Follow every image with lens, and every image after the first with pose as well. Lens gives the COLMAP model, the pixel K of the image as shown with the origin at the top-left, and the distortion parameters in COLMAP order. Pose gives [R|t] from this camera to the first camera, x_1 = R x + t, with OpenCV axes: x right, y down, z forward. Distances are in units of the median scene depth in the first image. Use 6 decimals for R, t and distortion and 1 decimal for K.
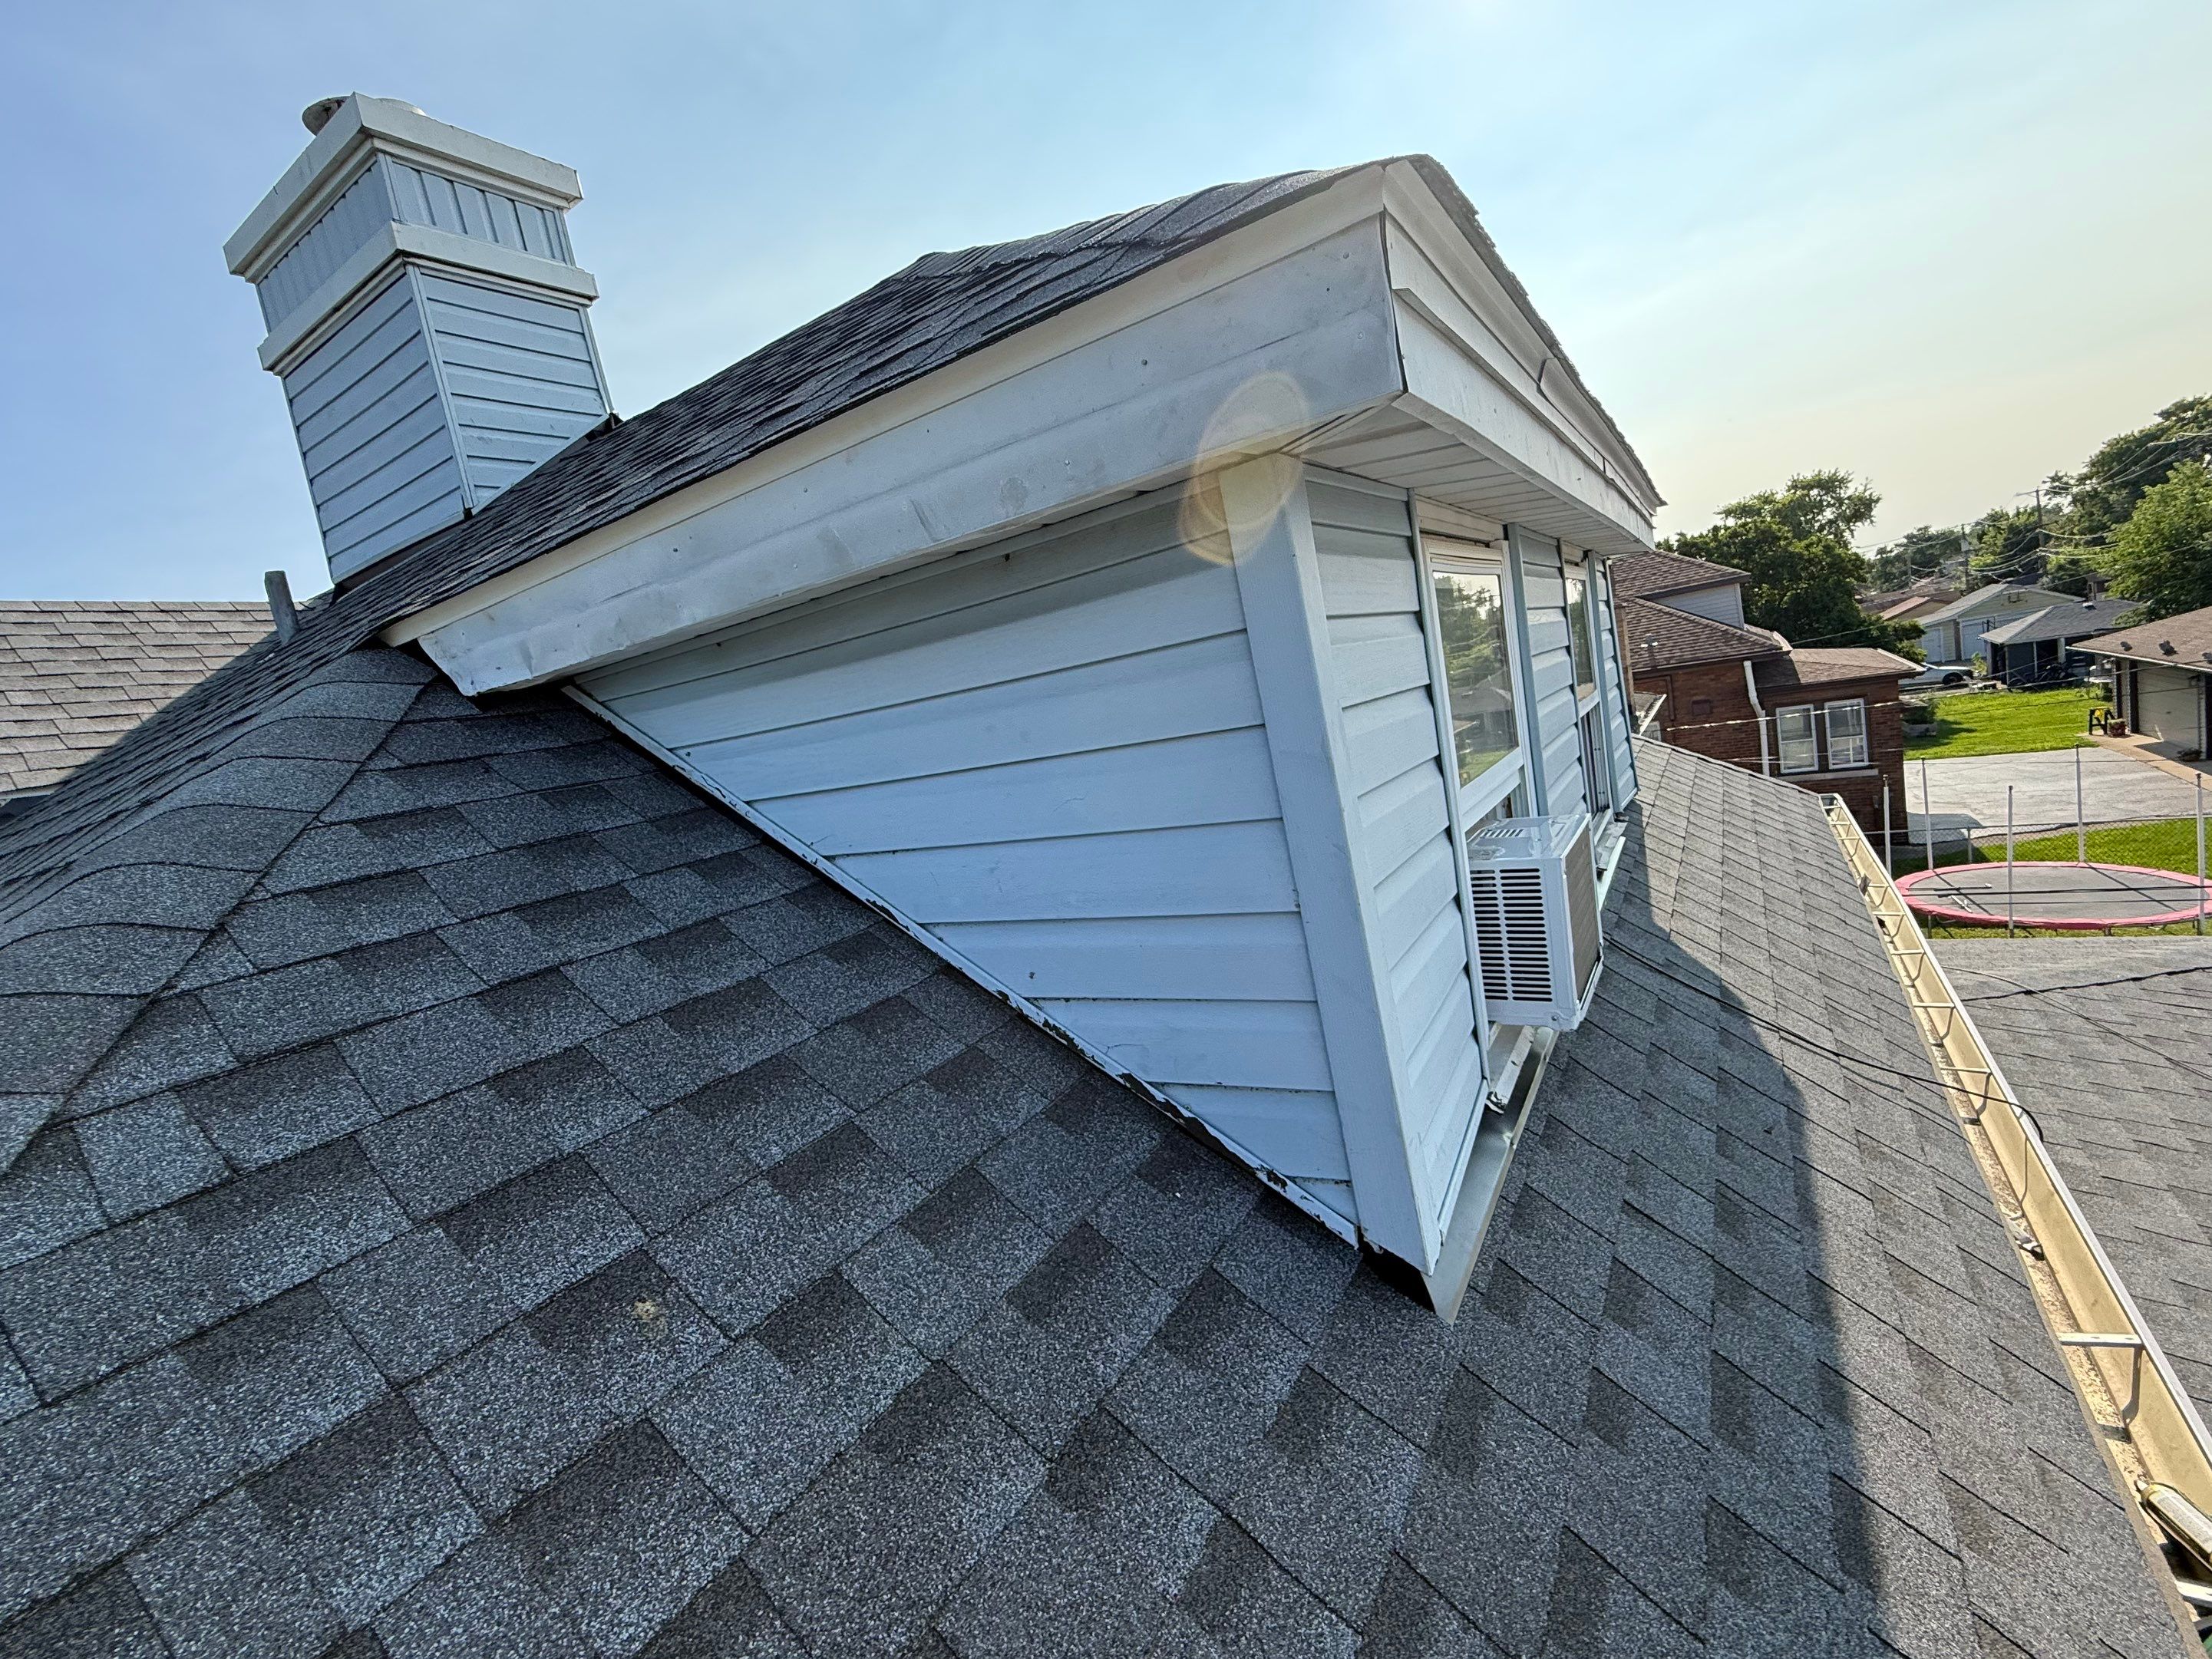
lens RADIAL K [[980.3, 0, 1106.0], [0, 980.3, 829.5], [0, 0, 1]] dist [0.000225, -0.000252]
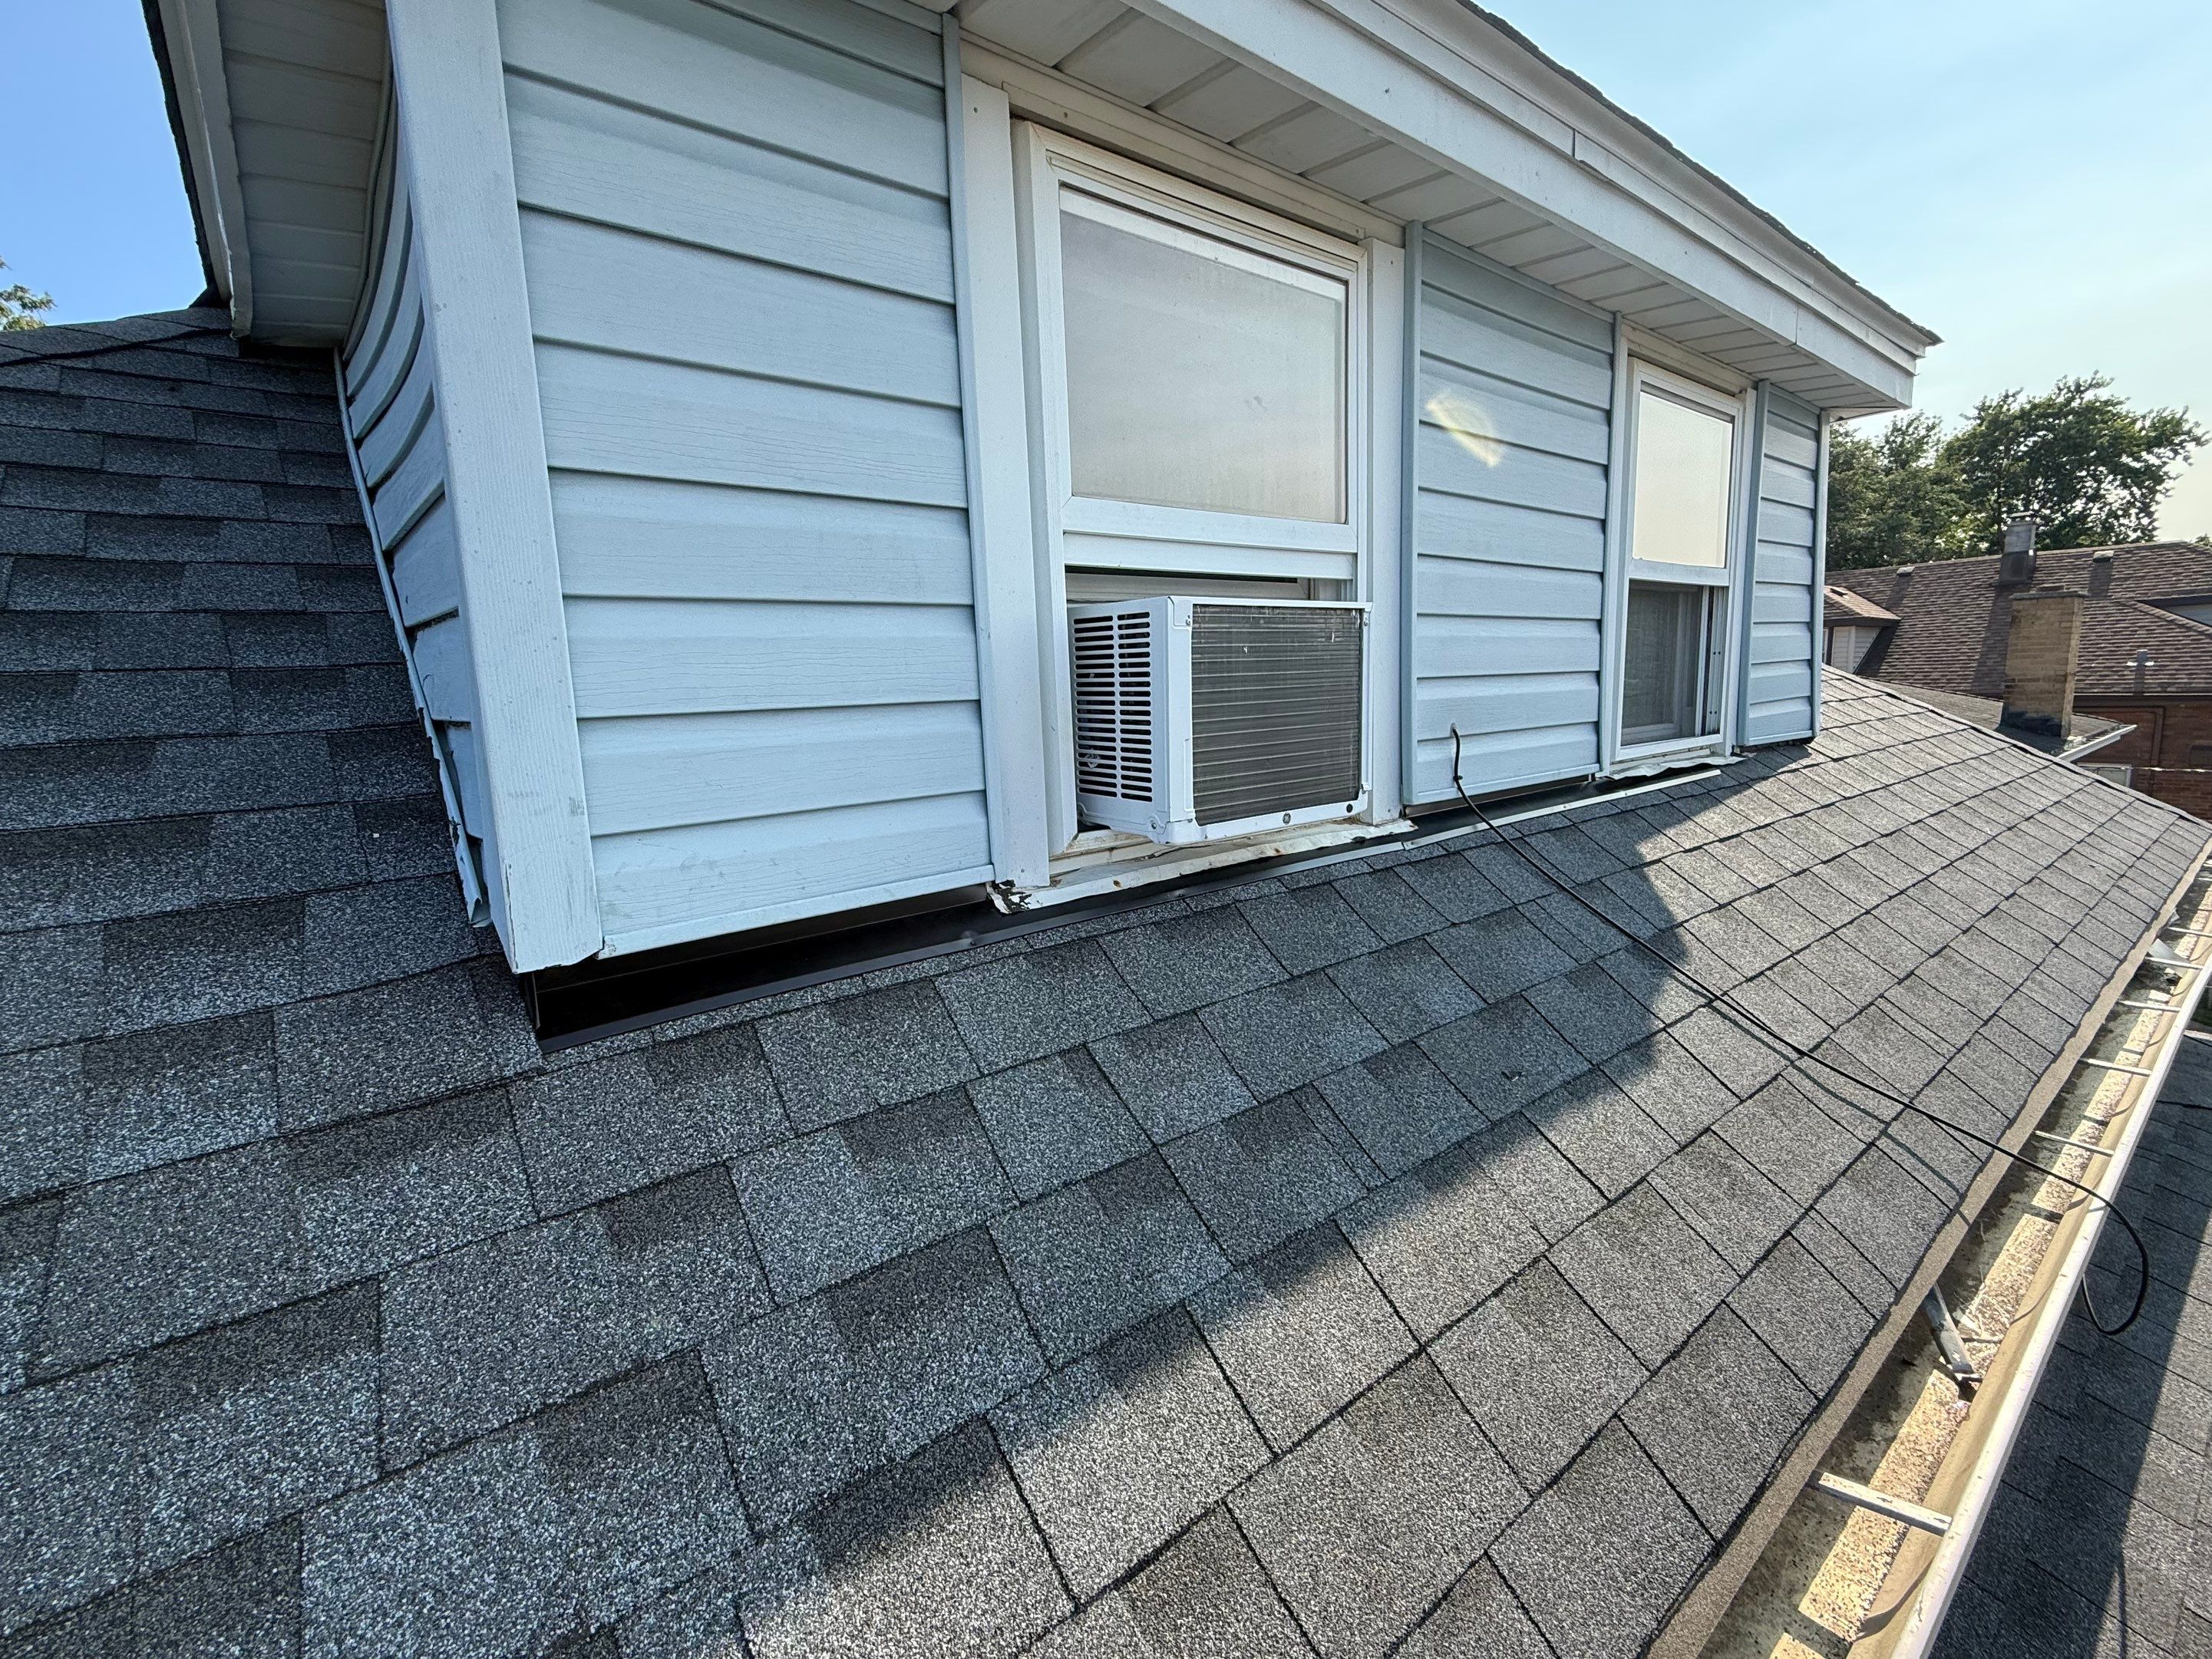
lens RADIAL K [[980.3, 0, 1106.0], [0, 980.3, 829.5], [0, 0, 1]] dist [0.000225, -0.000252]
pose [[0.937916, 0.184476, -0.293738, 0.517353], [-0.166794, 0.982374, 0.084381, 0.112014], [0.304127, -0.030149, 0.952154, 0.228347]]
